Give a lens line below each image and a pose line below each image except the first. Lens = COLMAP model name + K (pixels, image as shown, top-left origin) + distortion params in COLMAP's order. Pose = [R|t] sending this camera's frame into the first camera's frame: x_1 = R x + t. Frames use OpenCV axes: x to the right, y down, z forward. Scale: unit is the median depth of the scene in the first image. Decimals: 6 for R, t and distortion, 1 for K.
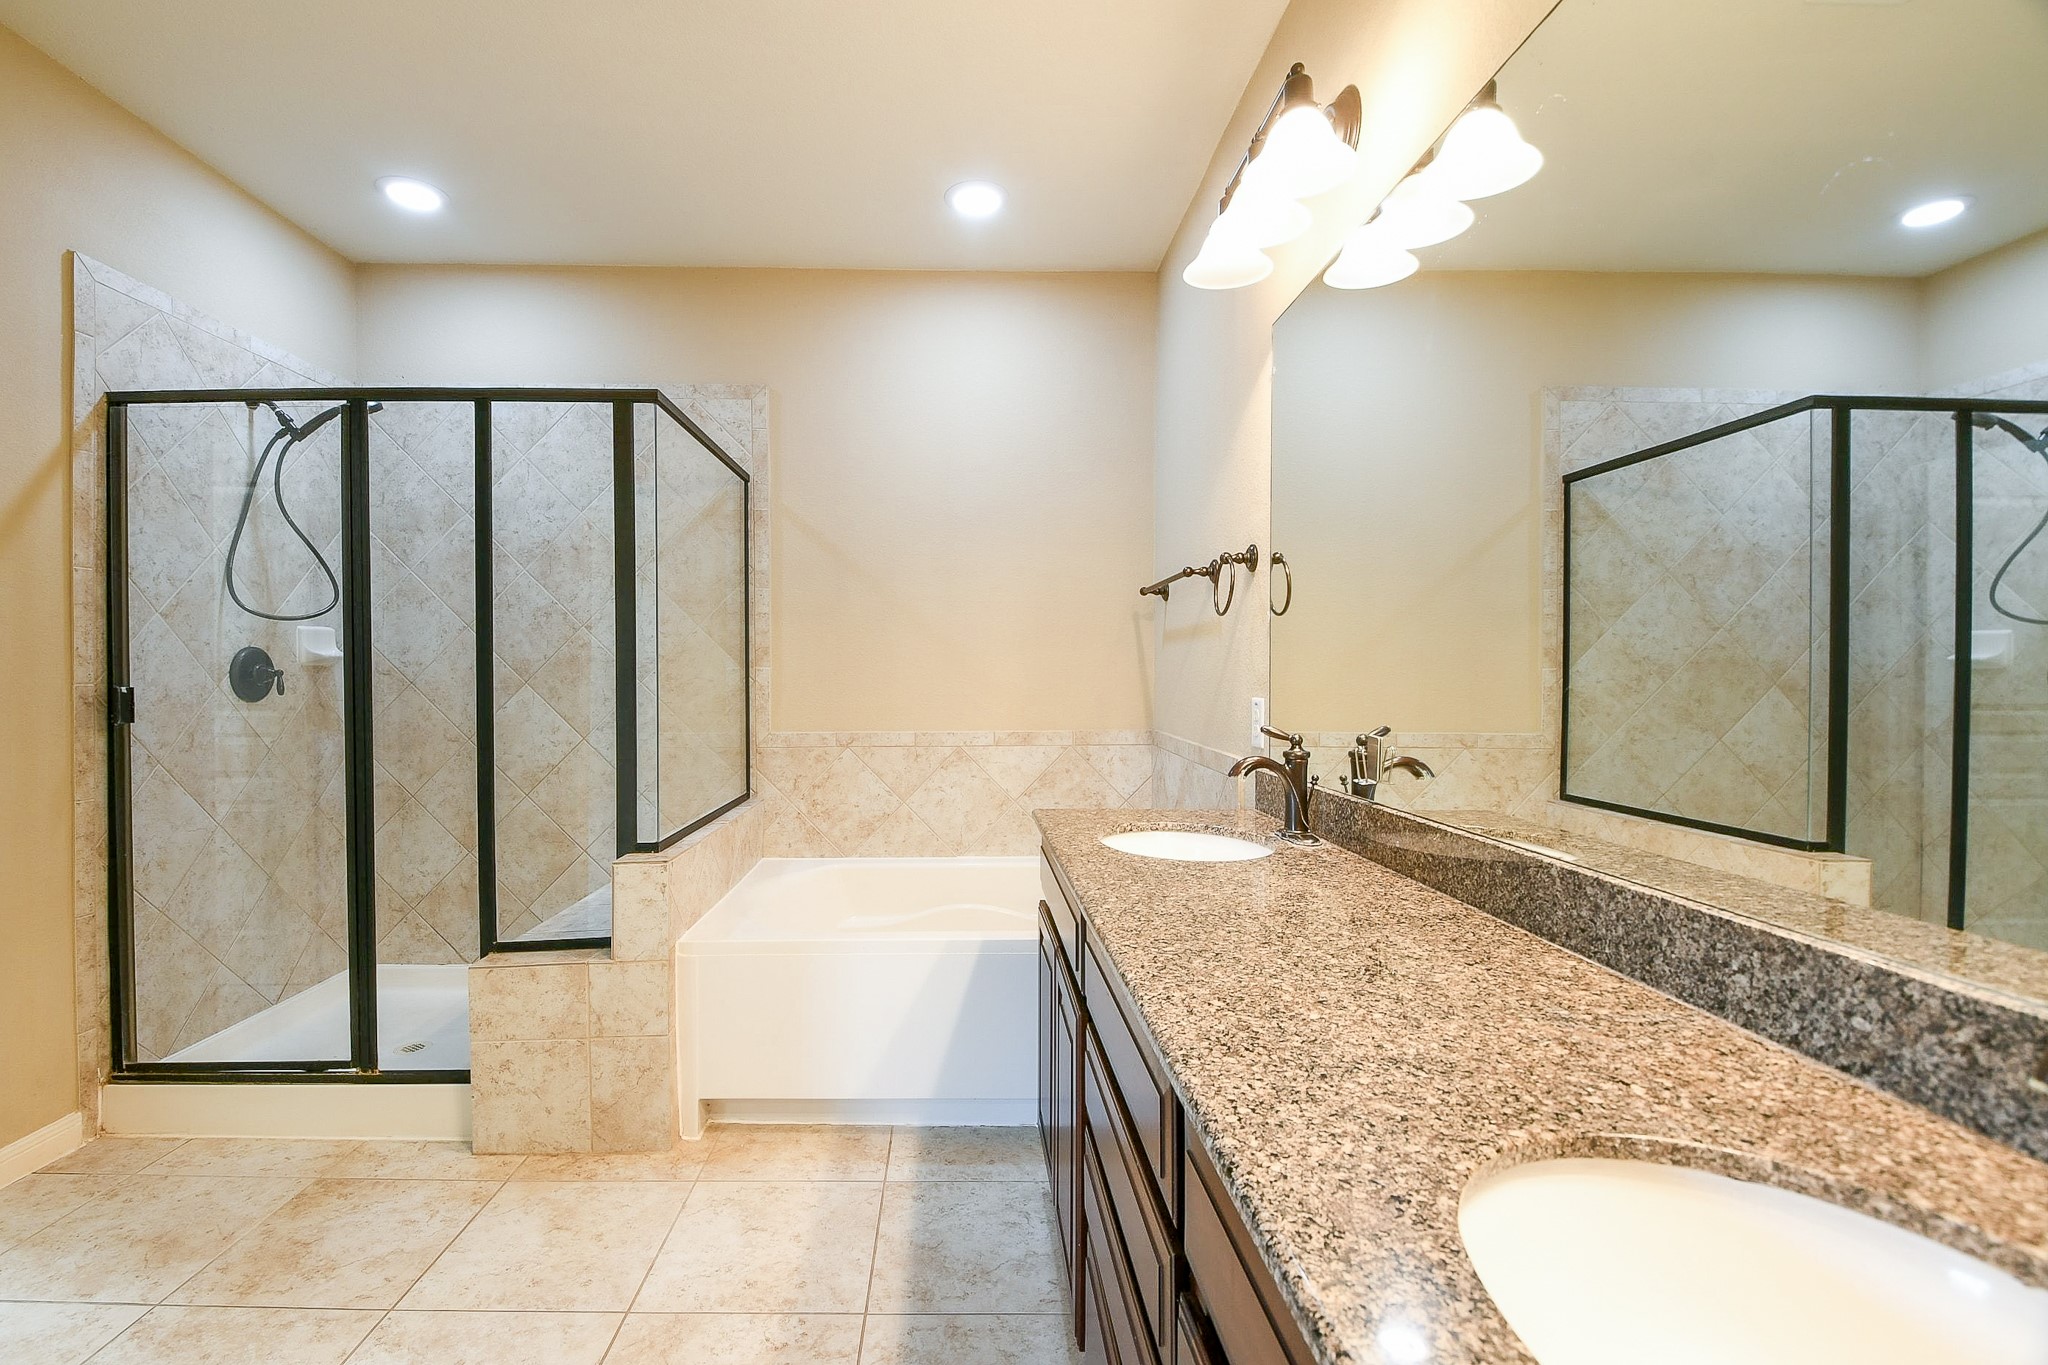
lens RADIAL K [[919.3, 0, 975.0], [0, 919.3, 677.9], [0, 0, 1]] dist [-0.000226, -0.008286]
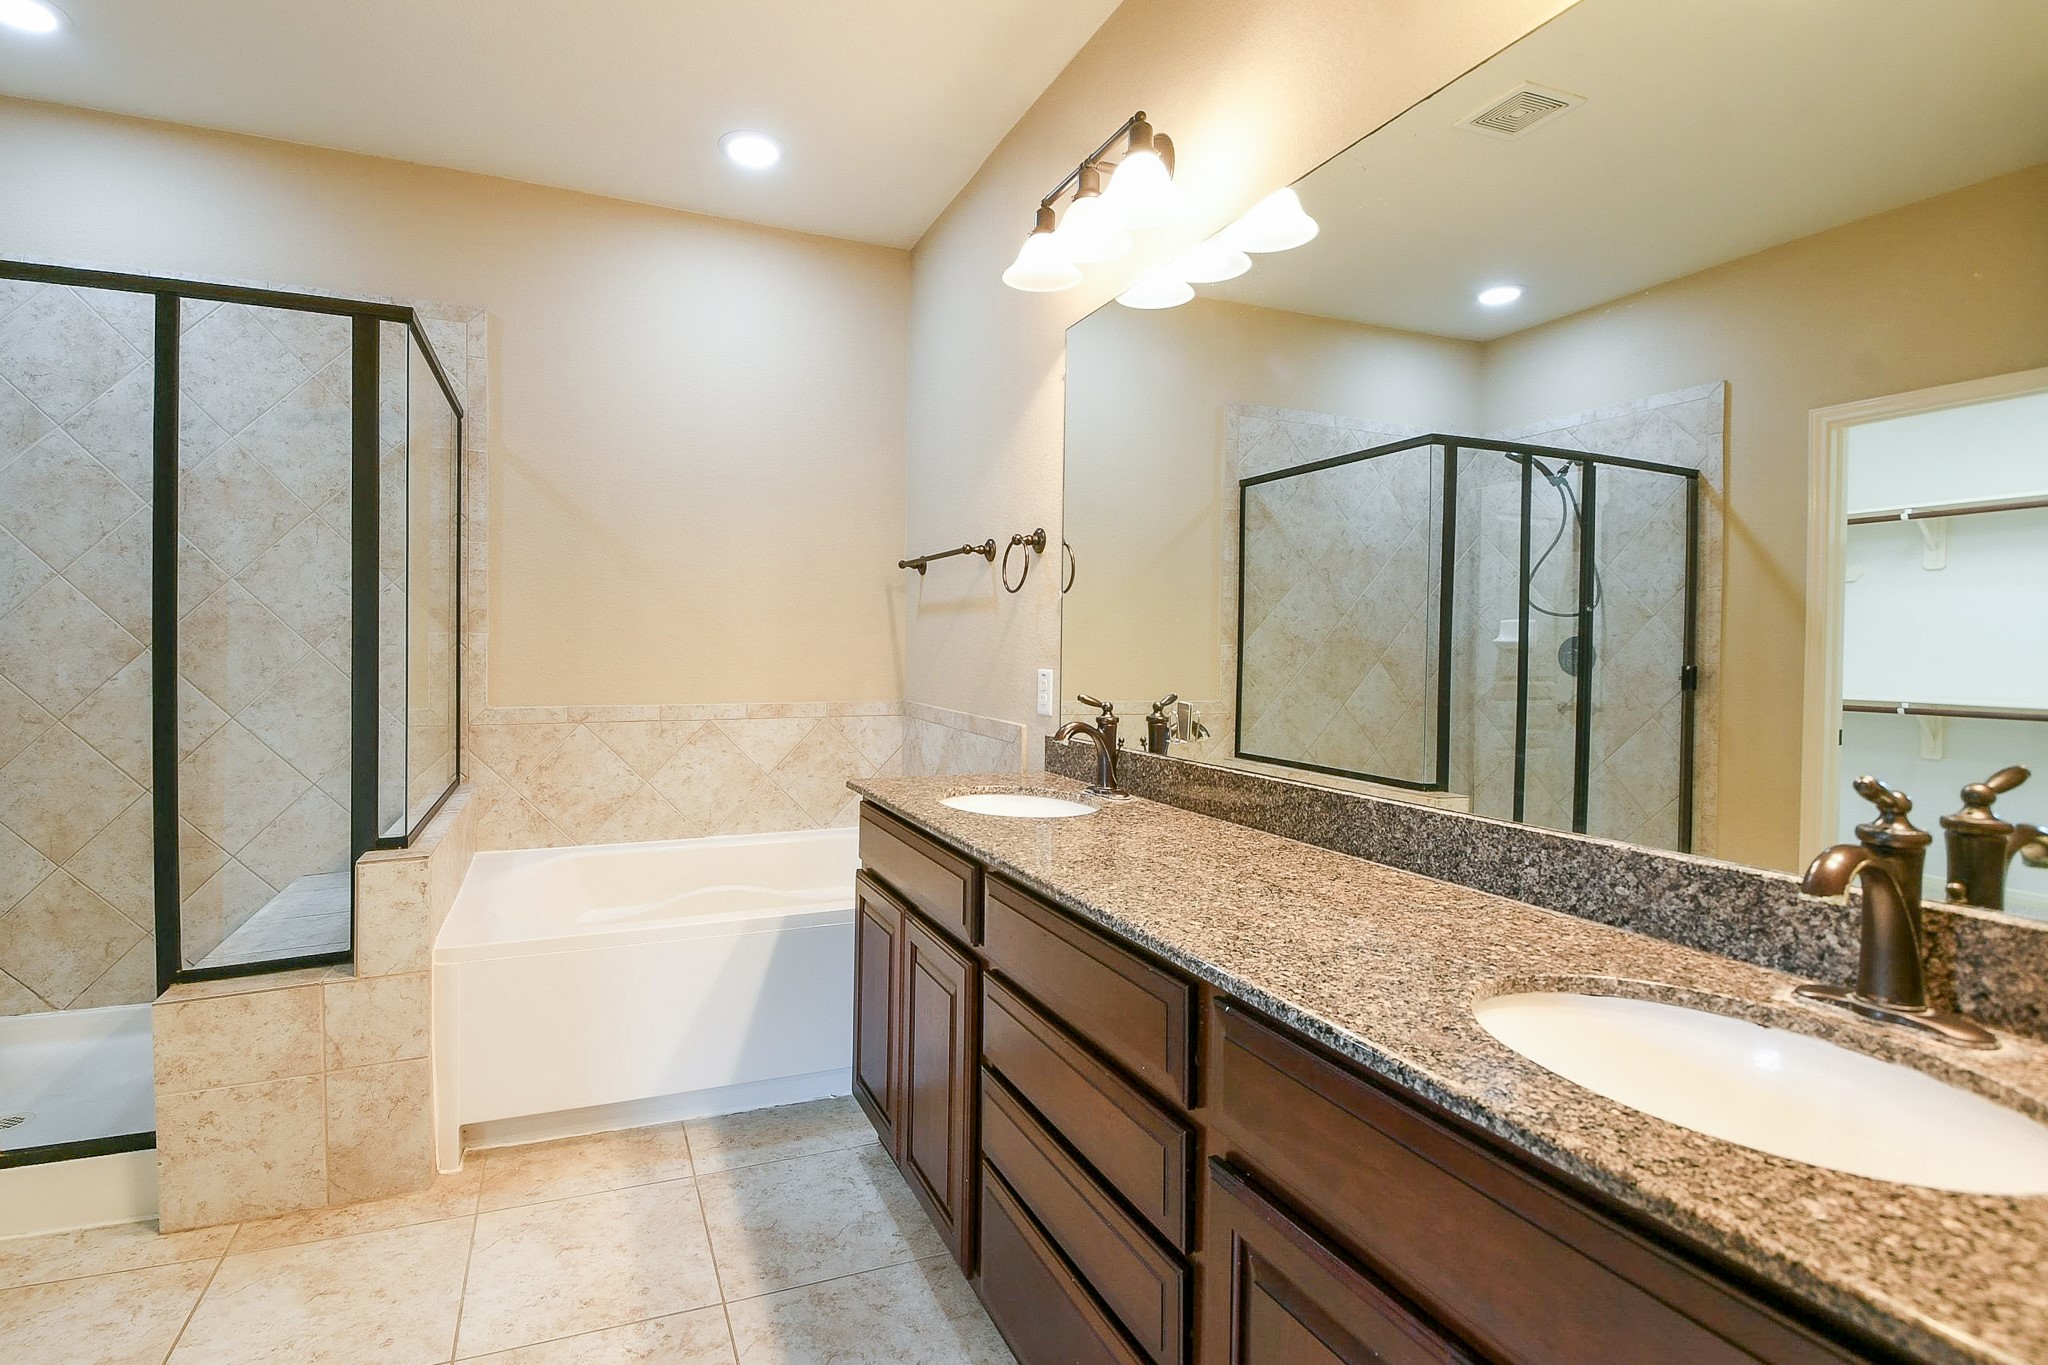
lens RADIAL K [[957.1, 0, 967.9], [0, 957.1, 654.9], [0, 0, 1]] dist [0.004355, -0.010932]
pose [[0.934793, 0.008517, 0.355092, -0.179855], [-0.010768, 0.999933, 0.004362, 0.000299], [-0.355031, -0.007901, 0.934821, -0.023411]]
